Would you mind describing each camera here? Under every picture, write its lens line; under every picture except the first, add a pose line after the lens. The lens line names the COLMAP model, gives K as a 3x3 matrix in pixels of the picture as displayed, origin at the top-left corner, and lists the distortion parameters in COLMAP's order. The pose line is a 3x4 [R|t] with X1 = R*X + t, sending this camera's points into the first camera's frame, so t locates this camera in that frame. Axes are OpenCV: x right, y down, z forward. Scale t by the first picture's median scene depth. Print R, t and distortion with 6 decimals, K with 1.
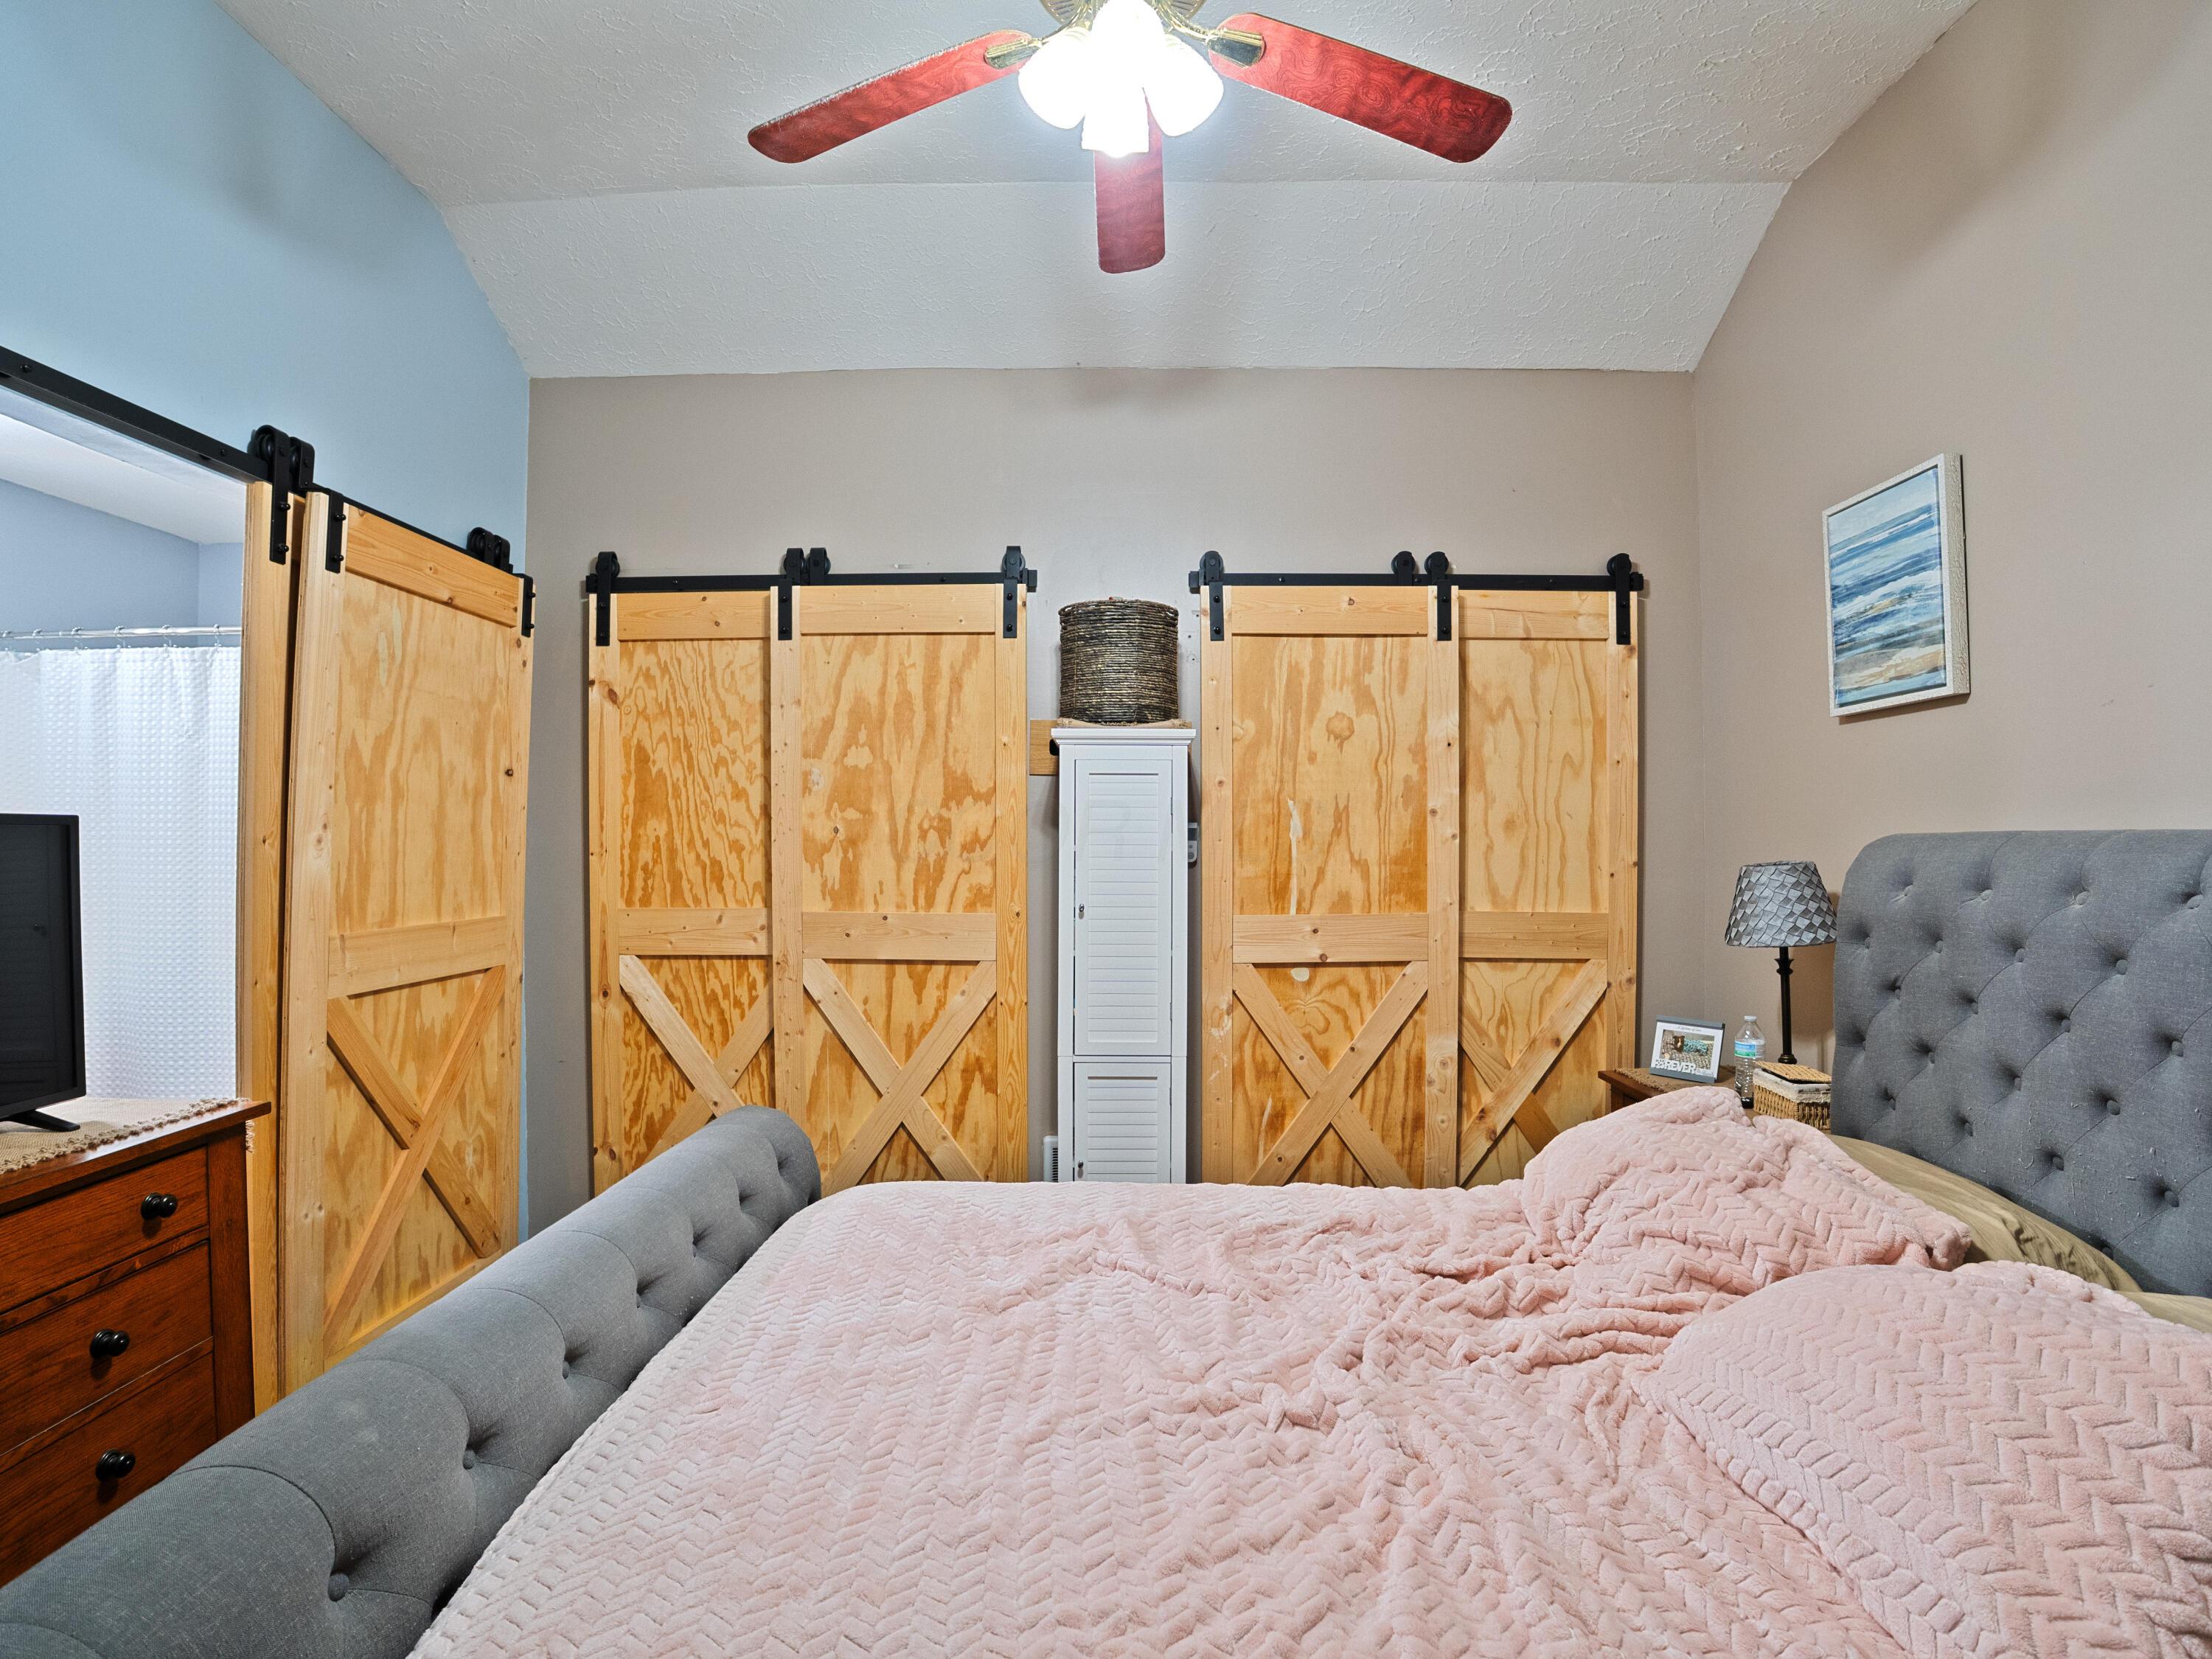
lens RADIAL K [[1096.2, 0, 1110.2], [0, 1096.2, 831.5], [0, 0, 1]] dist [-0.073120, 0.017153]
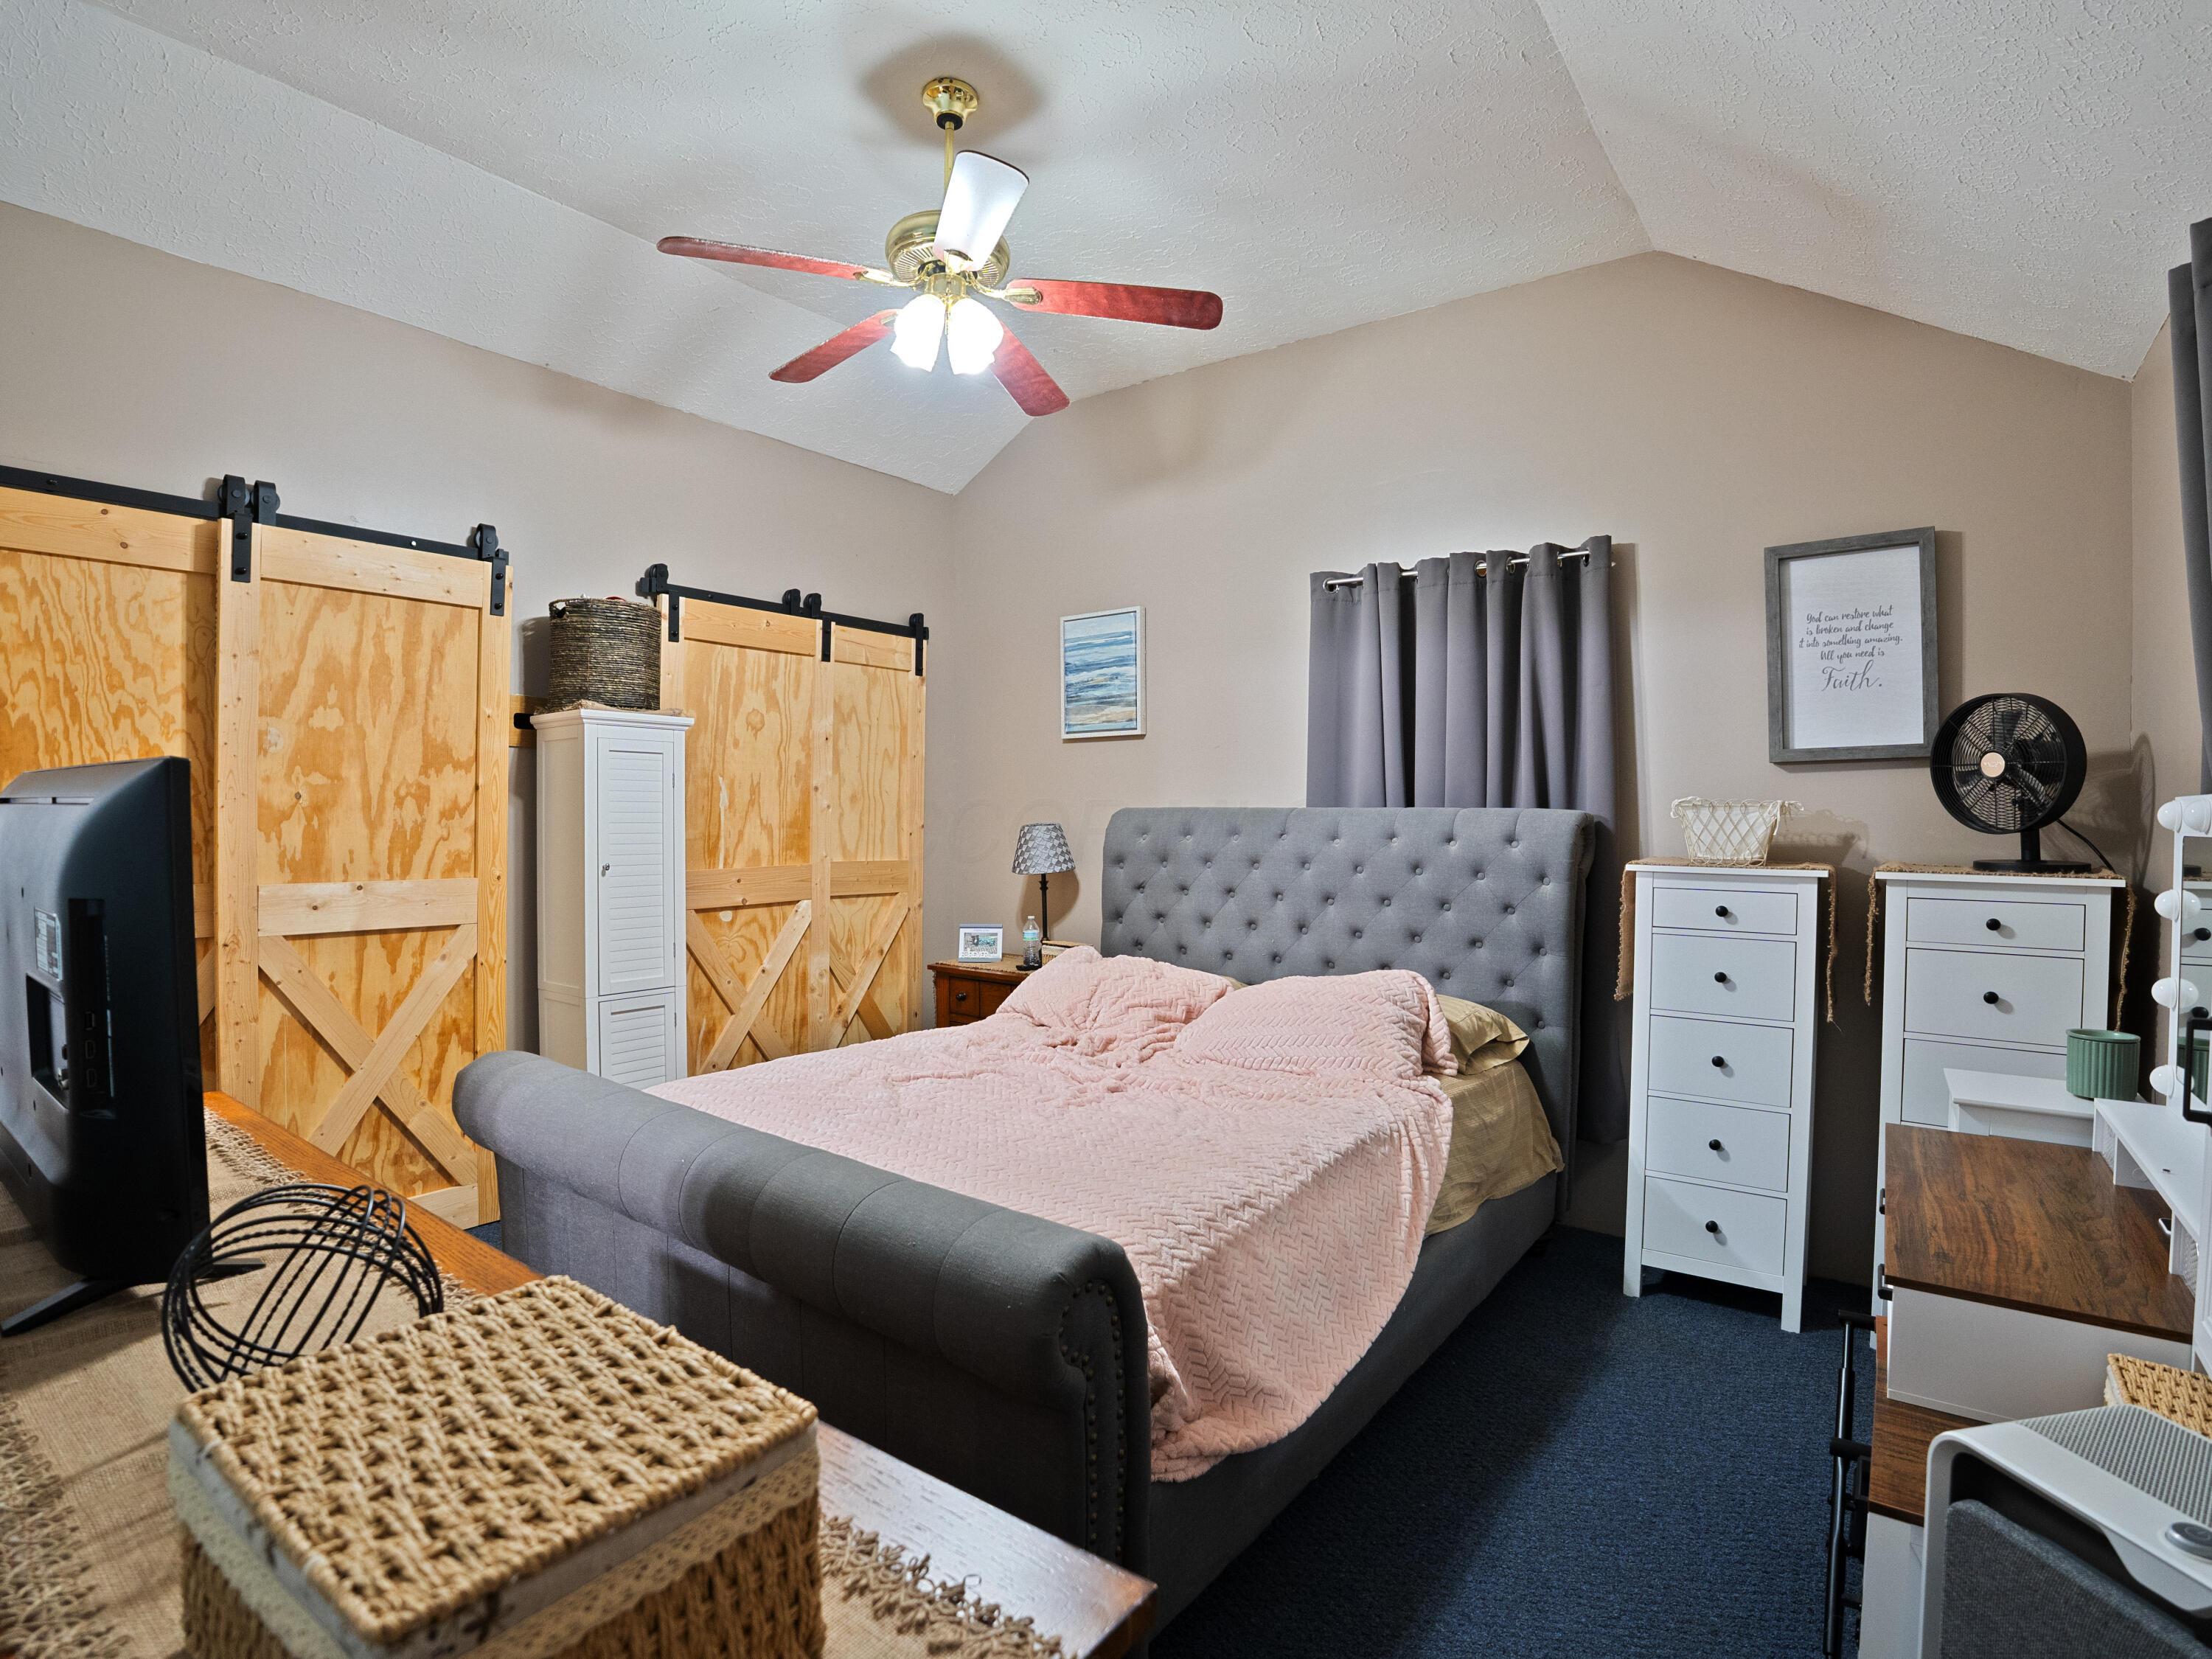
lens RADIAL K [[1096.2, 0, 1110.2], [0, 1096.2, 831.5], [0, 0, 1]] dist [-0.073120, 0.017153]
pose [[0.587508, -0.011201, 0.809141, -0.572708], [-0.011390, 0.999691, 0.022109, 0.001314], [-0.809138, -0.022206, 0.587199, -0.084193]]
